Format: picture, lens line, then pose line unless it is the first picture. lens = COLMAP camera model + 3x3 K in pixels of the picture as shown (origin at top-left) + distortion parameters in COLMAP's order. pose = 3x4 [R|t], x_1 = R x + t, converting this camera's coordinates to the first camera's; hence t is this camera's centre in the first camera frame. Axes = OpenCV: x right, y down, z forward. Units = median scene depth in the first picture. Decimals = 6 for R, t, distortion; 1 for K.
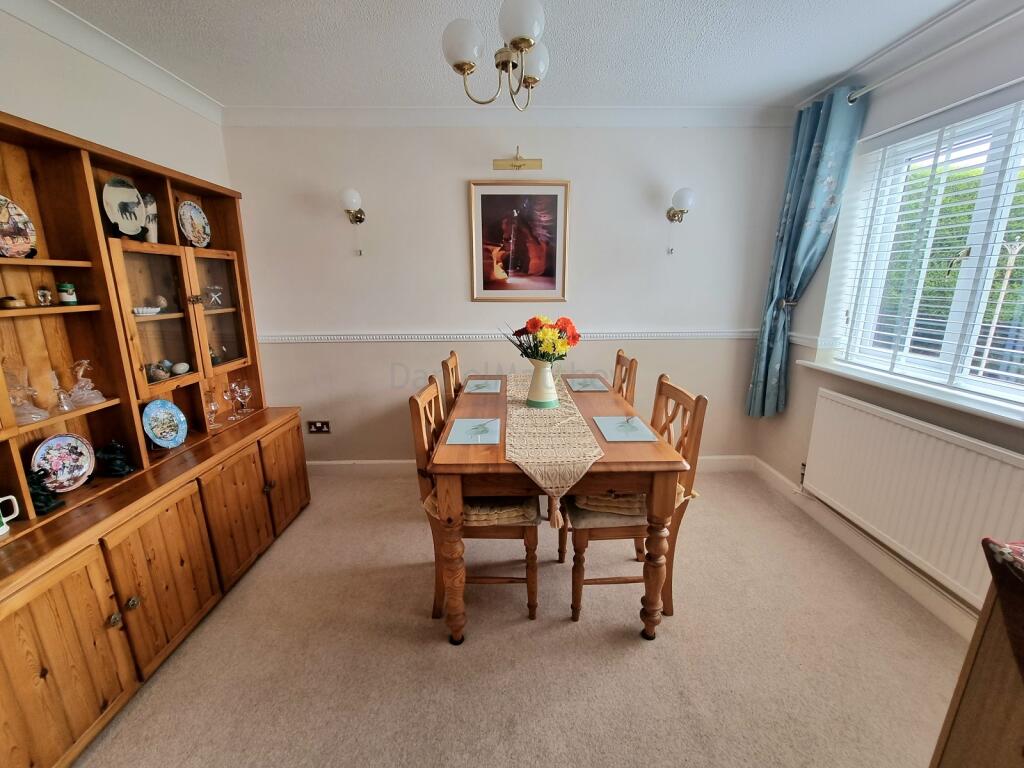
lens RADIAL K [[420.0, 0, 513.9], [0, 420.0, 387.4], [0, 0, 1]] dist [-0.001299, -0.000911]
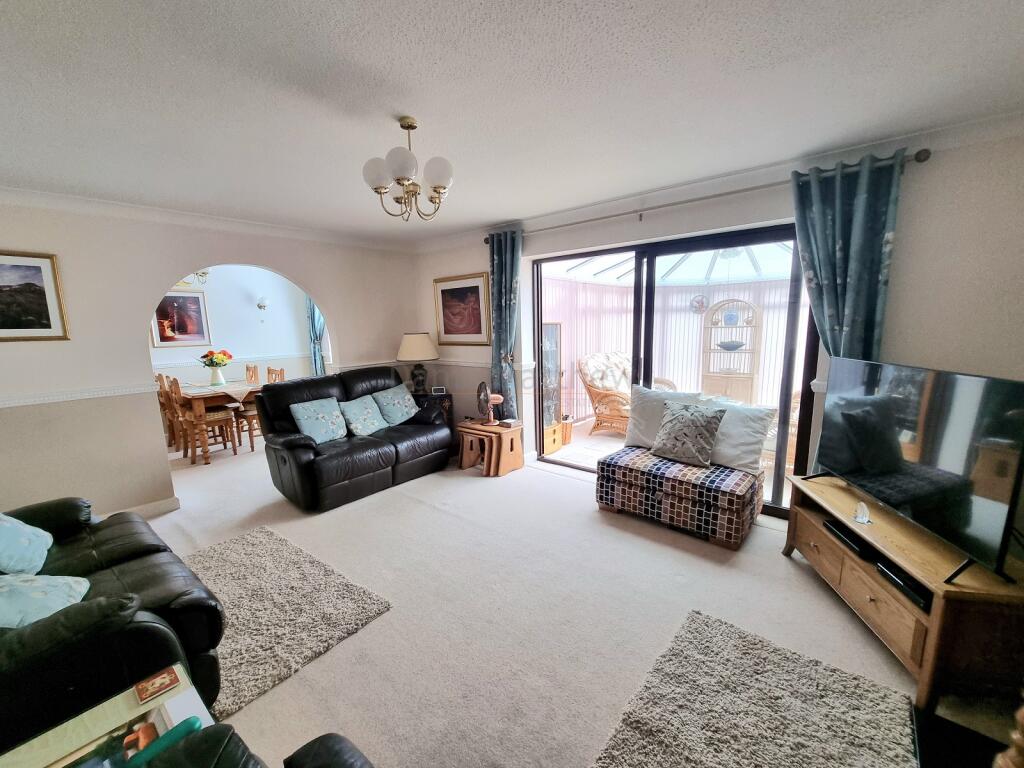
lens RADIAL K [[420.0, 0, 516.3], [0, 420.0, 389.7], [0, 0, 1]] dist [-0.001299, -0.000911]
pose [[0.638302, -0.137080, 0.757482, -0.538001], [0.213107, 0.977025, -0.002768, 0.348936], [-0.739700, 0.163191, 0.652850, -1.487377]]
